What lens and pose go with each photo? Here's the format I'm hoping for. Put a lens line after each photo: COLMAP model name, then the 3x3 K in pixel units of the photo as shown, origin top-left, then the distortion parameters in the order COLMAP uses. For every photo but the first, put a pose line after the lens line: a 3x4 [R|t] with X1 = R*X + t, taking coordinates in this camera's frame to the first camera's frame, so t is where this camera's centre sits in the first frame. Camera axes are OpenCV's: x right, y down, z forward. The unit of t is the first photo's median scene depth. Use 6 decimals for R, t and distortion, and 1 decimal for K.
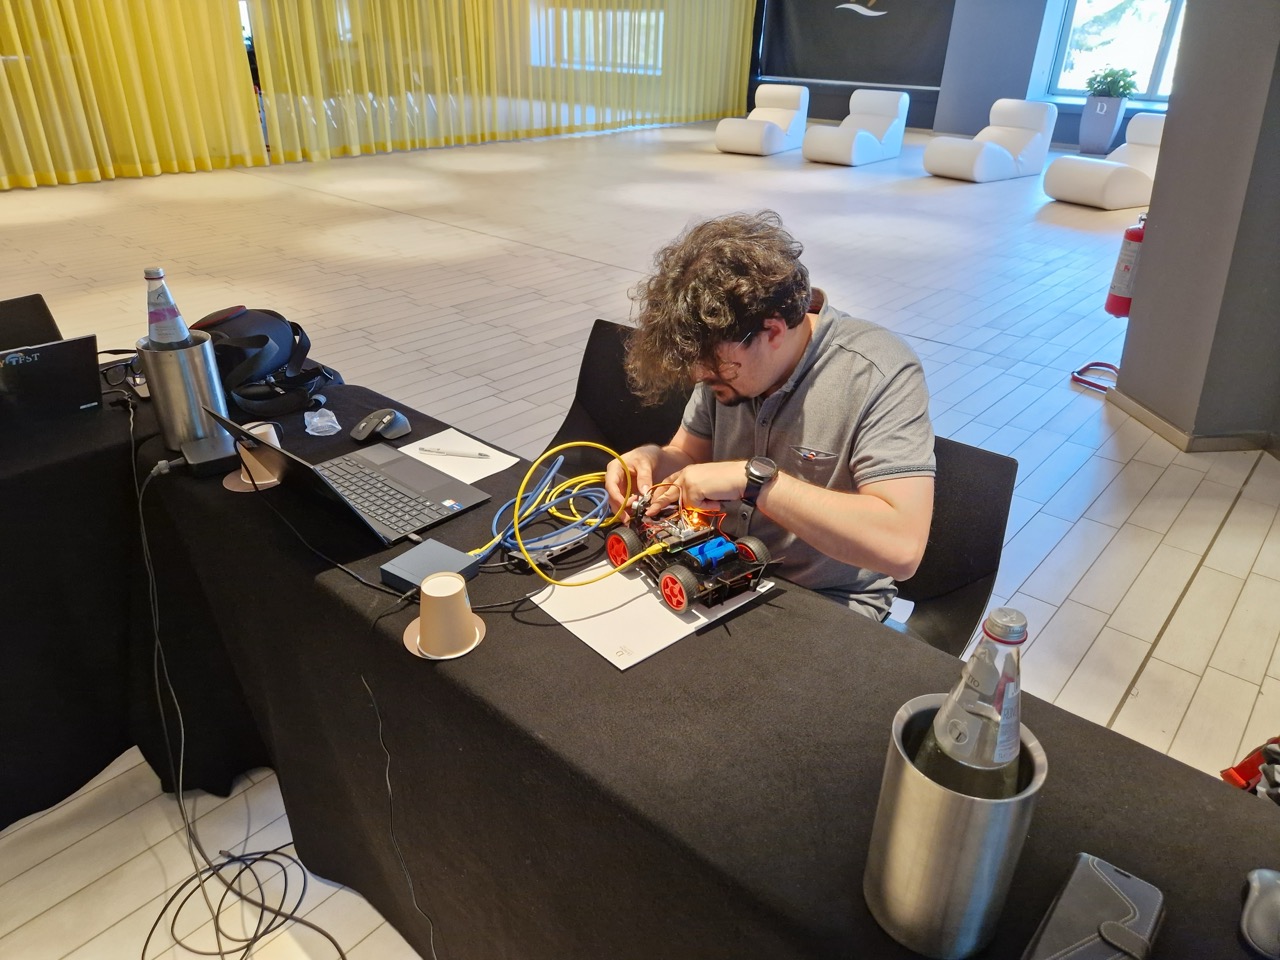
lens RADIAL K [[858.1, 0, 641.7], [0, 858.1, 477.6], [0, 0, 1]] dist [0.008889, 0.002245]
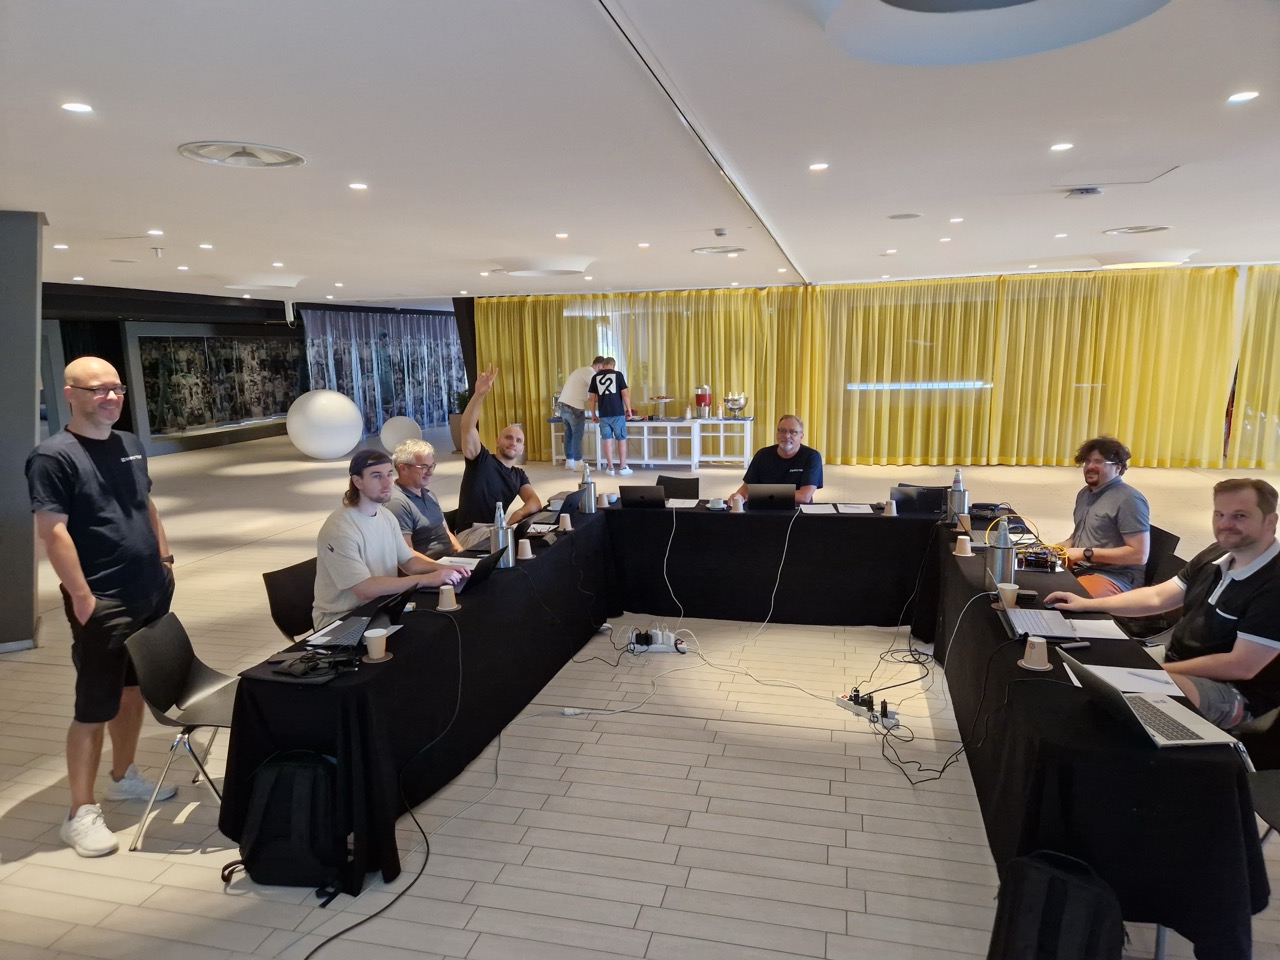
lens RADIAL K [[858.1, 0, 640.0], [0, 858.1, 484.5], [0, 0, 1]] dist [0.008889, 0.002245]
pose [[0.460144, 0.107076, -0.881364, 1.421626], [-0.393705, 0.914371, -0.094460, 0.524469], [0.795778, 0.390463, 0.462899, -1.151167]]
